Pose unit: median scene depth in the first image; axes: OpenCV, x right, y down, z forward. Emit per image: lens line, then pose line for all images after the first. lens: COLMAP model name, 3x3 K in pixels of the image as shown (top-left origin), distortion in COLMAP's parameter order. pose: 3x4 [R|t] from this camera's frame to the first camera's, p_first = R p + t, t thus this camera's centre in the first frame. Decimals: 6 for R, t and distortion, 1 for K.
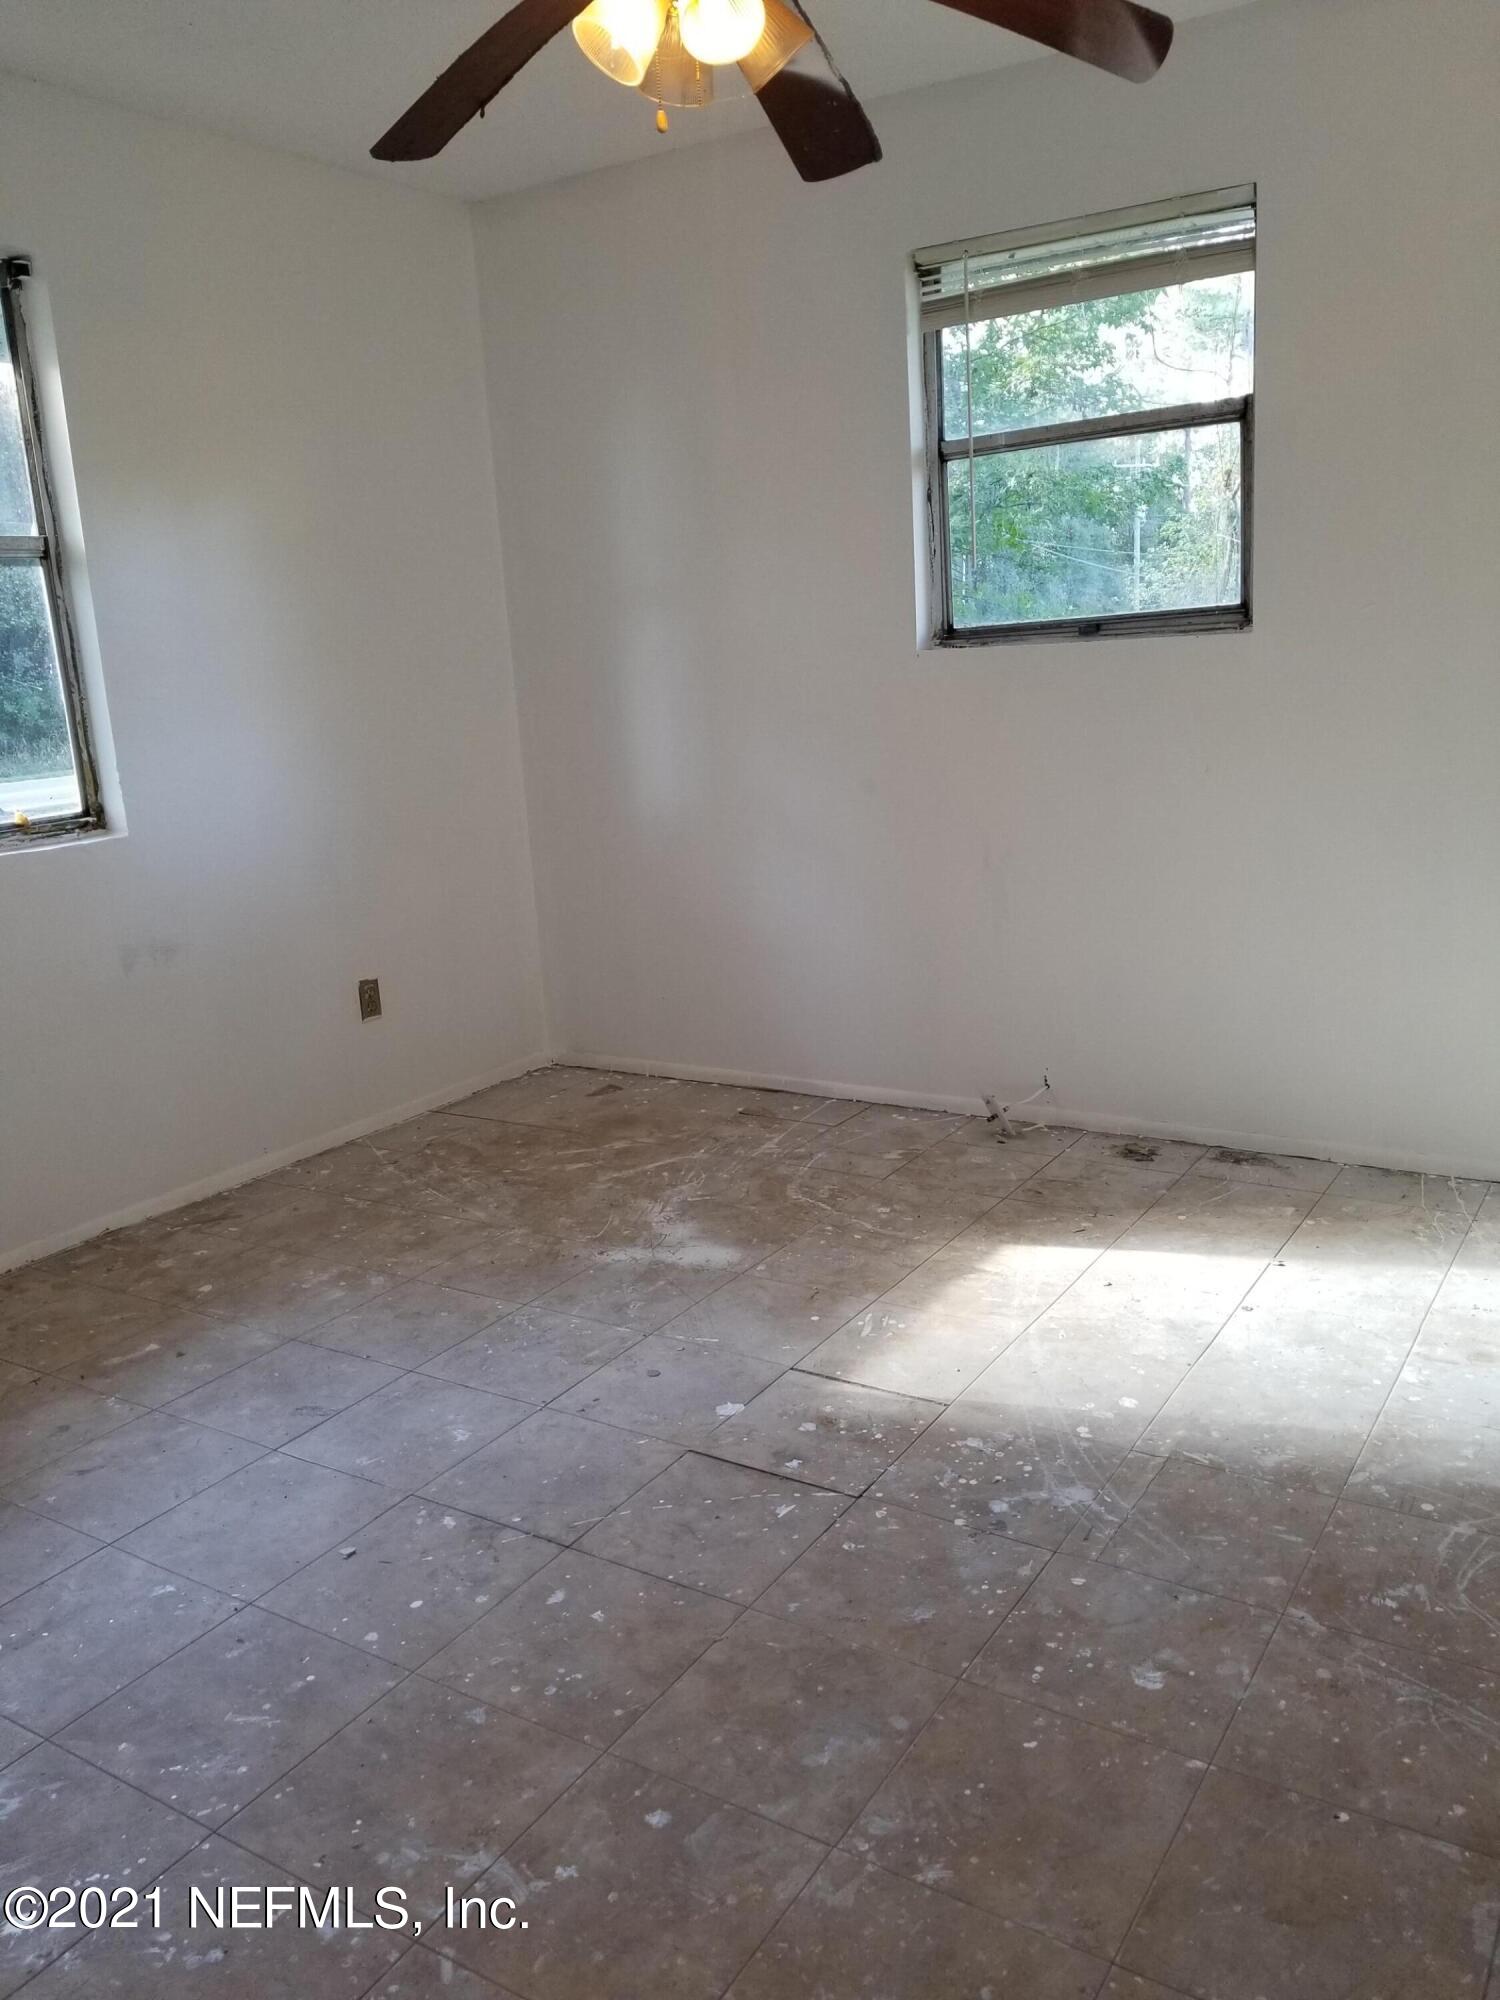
lens RADIAL K [[1586.1, 0, 754.9], [0, 1586.1, 990.6], [0, 0, 1]] dist [0.068377, -0.115000]
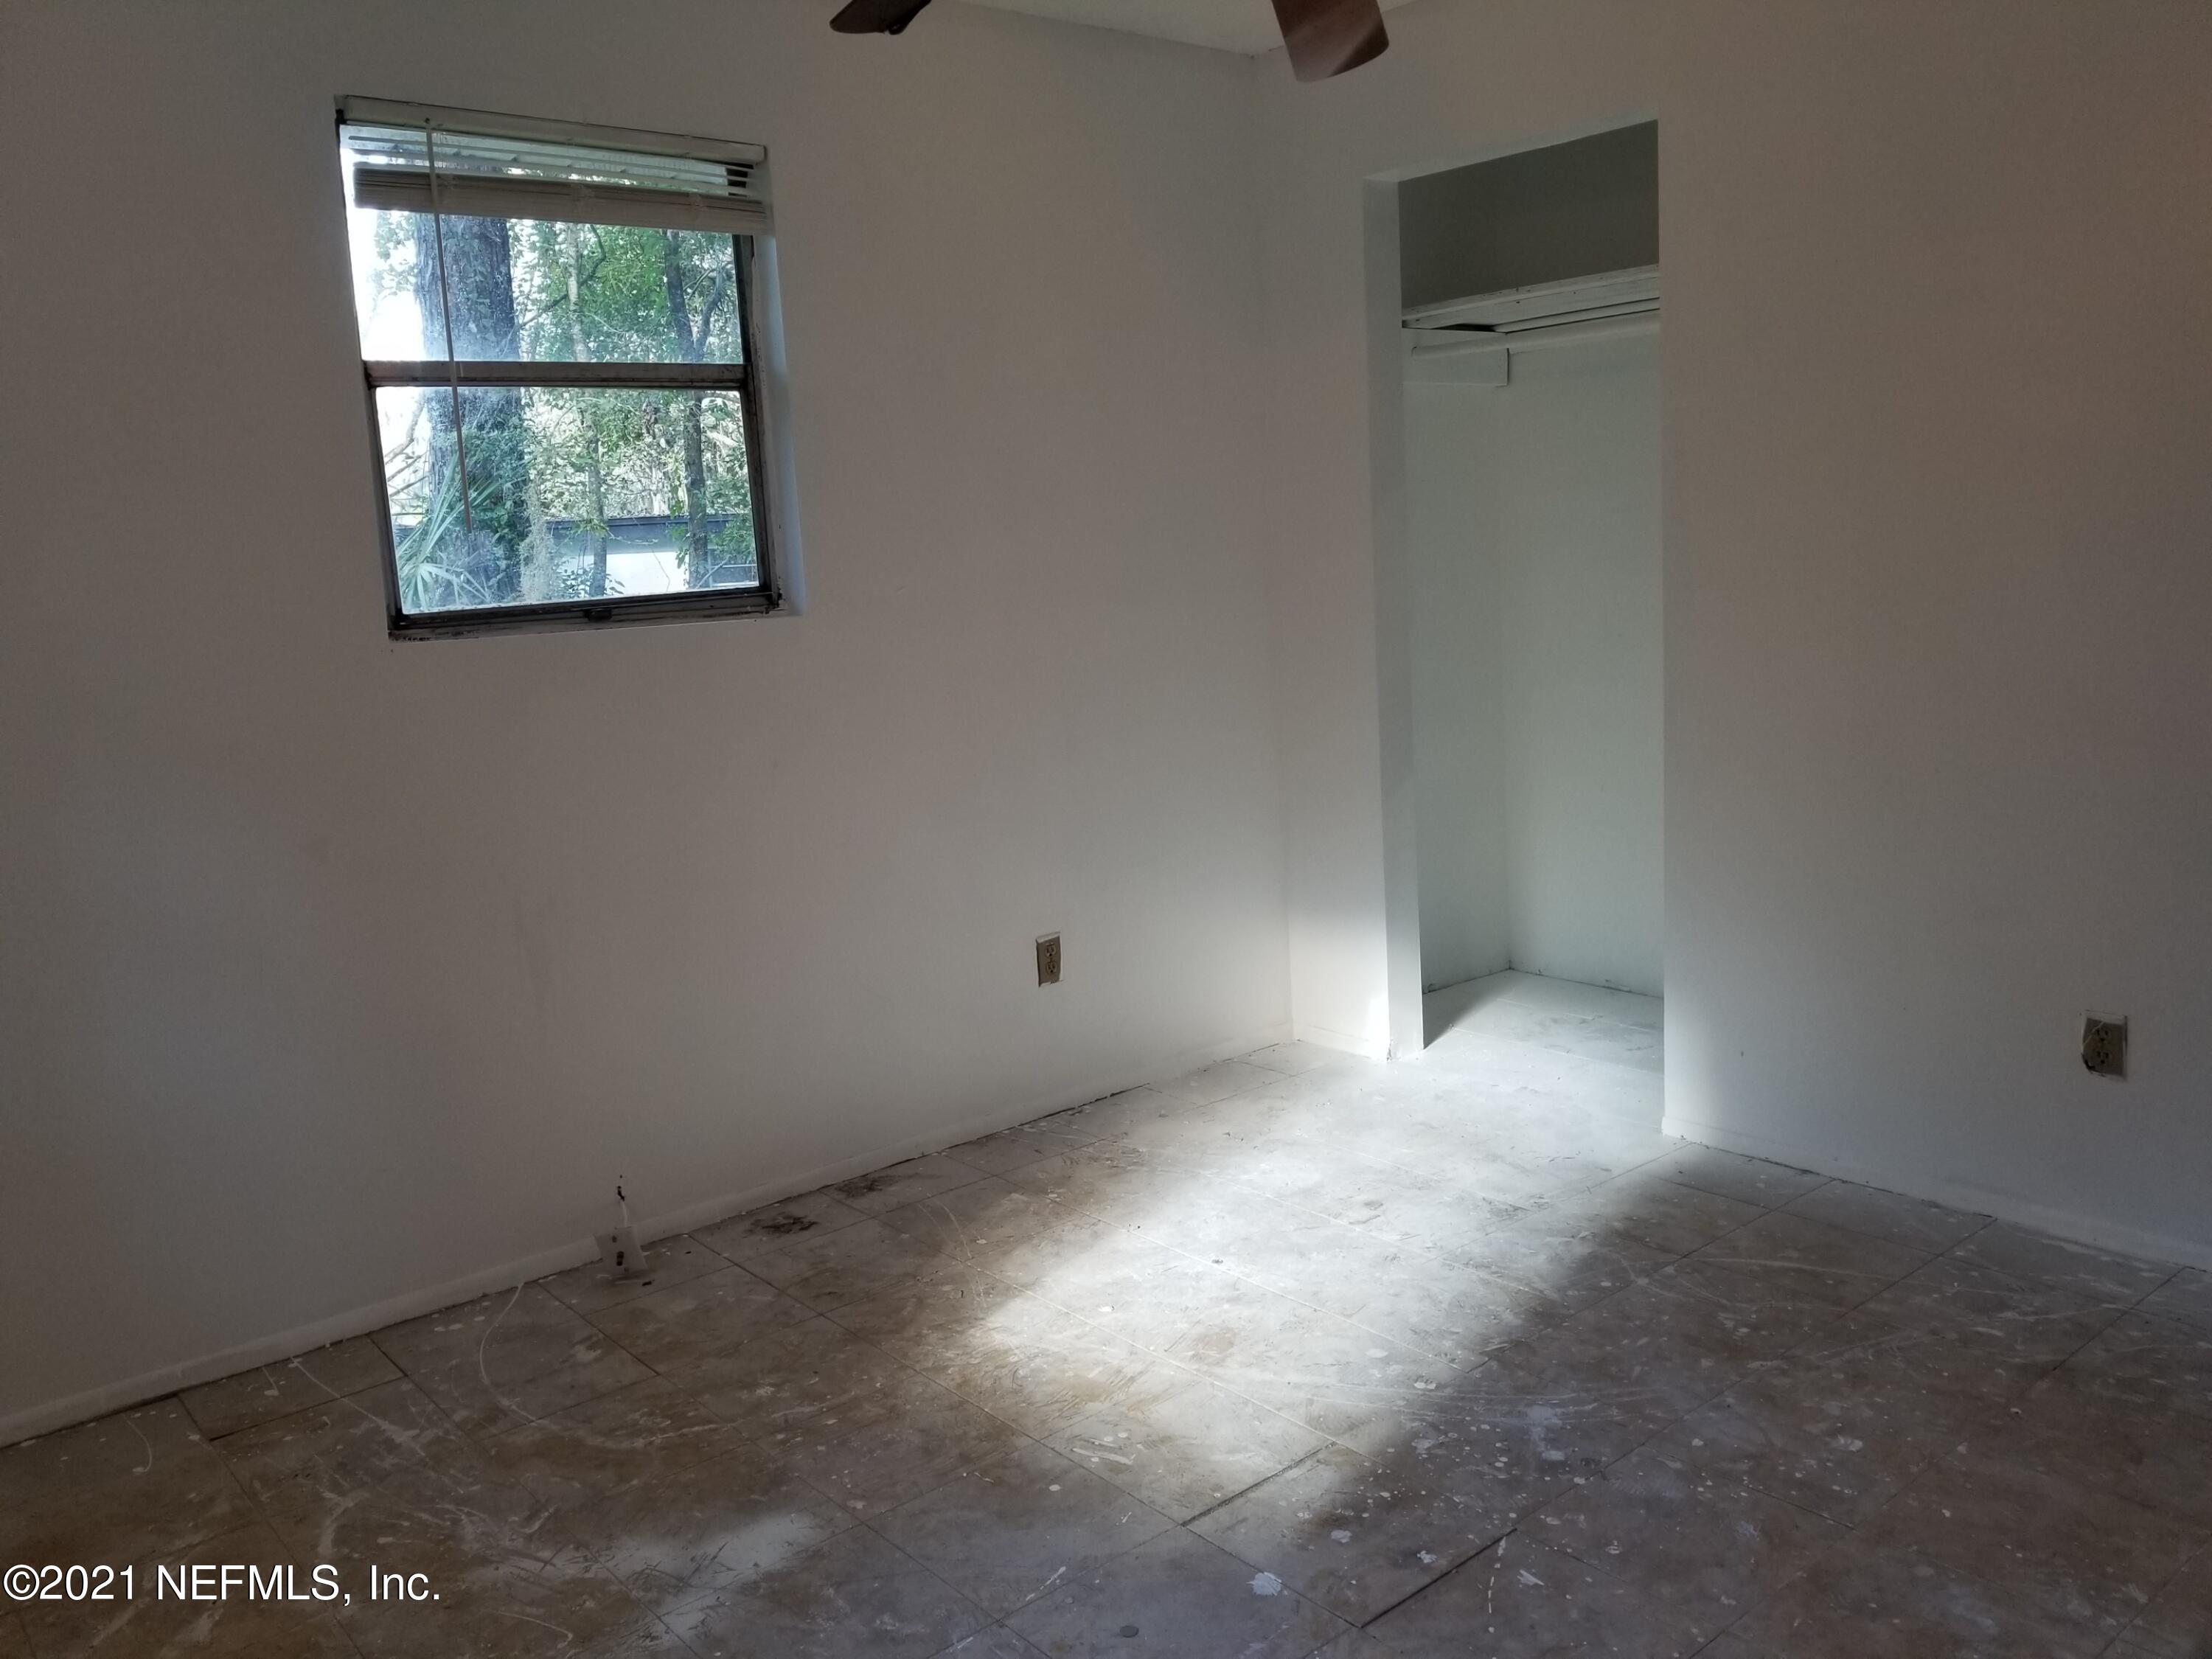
lens RADIAL K [[1754.2, 0, 1110.0], [0, 1754.2, 785.5], [0, 0, 1]] dist [0.068377, -0.115000]
pose [[0.298115, -0.096463, 0.949643, -0.595523], [0.238673, 0.970811, 0.023687, -0.108277], [-0.924209, 0.219593, 0.312437, 0.530850]]
